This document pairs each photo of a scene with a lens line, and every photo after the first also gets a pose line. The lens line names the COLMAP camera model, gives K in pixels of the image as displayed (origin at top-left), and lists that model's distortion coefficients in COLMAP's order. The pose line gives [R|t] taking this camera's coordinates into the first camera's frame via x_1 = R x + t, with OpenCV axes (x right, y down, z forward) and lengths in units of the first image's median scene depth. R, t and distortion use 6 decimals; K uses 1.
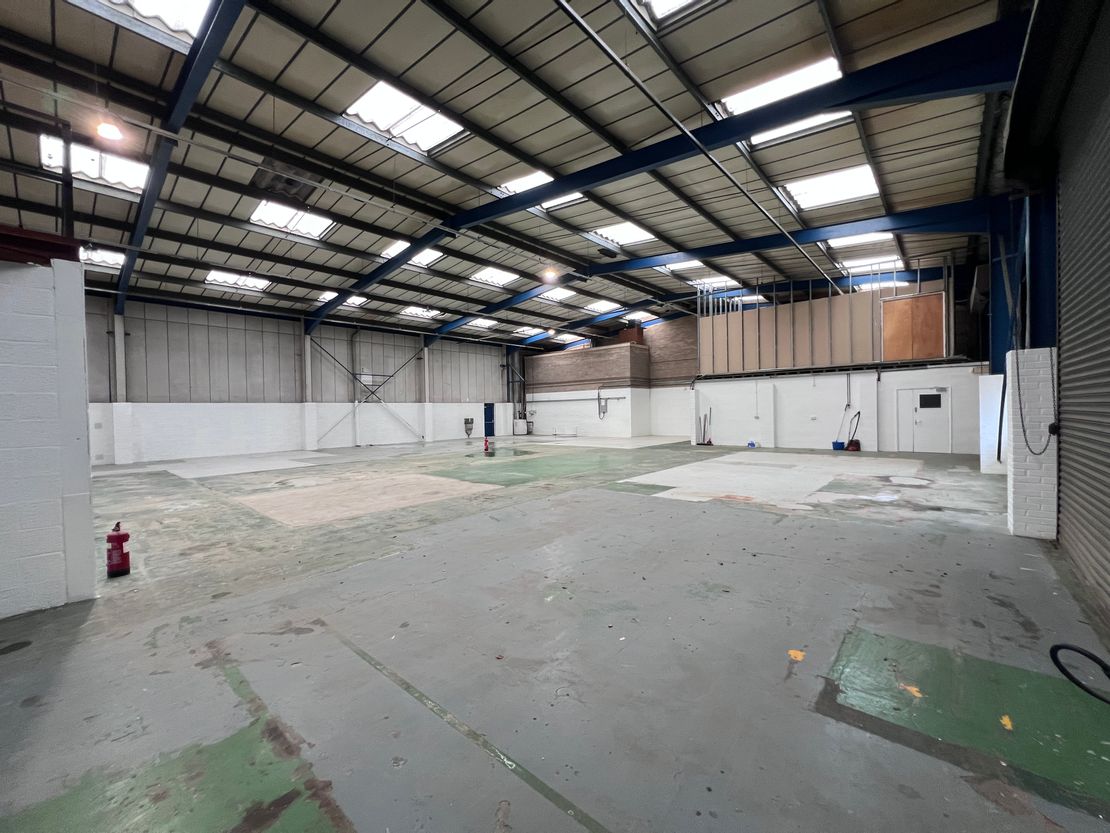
lens RADIAL K [[449.3, 0, 555.0], [0, 449.3, 416.5], [0, 0, 1]] dist [0.001401, -0.000108]
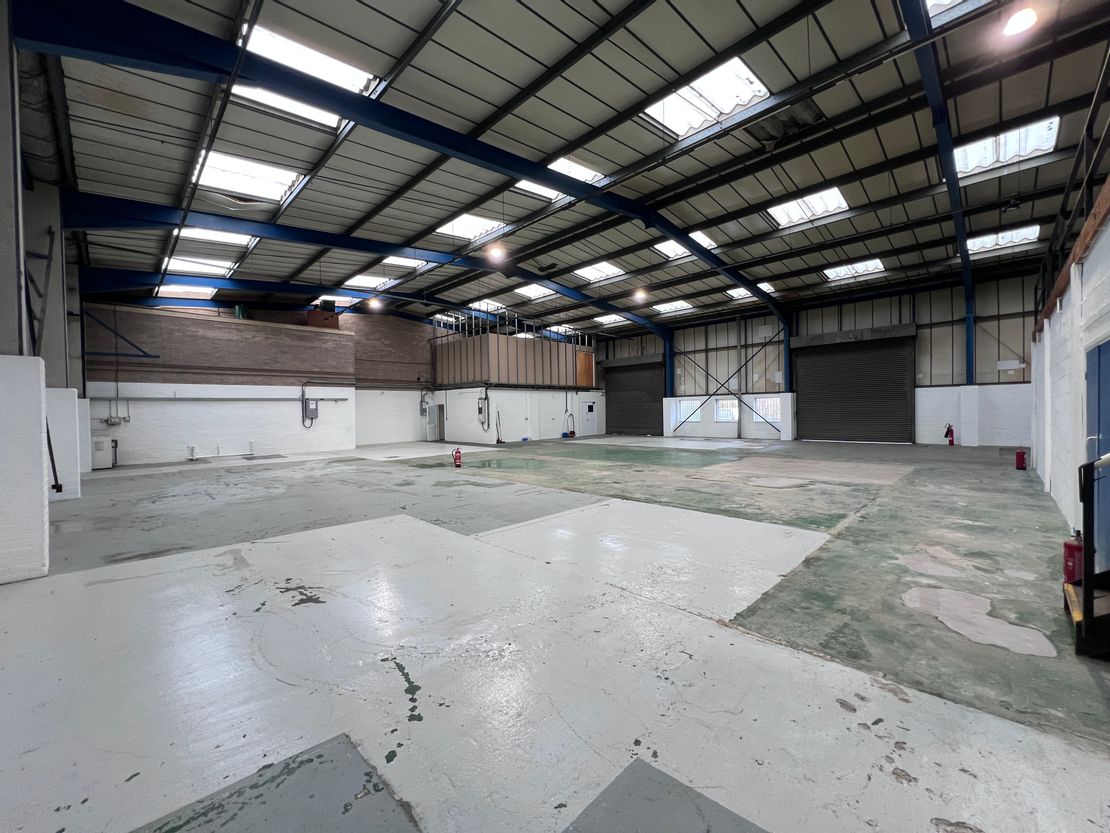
lens RADIAL K [[440.9, 0, 555.0], [0, 440.9, 416.5], [0, 0, 1]] dist [0.000282, -0.000013]
pose [[-0.060662, 0.033122, -0.997609, 0.415727], [0.010453, 0.999416, 0.032546, -0.012226], [0.998104, -0.008454, -0.060973, 0.469666]]
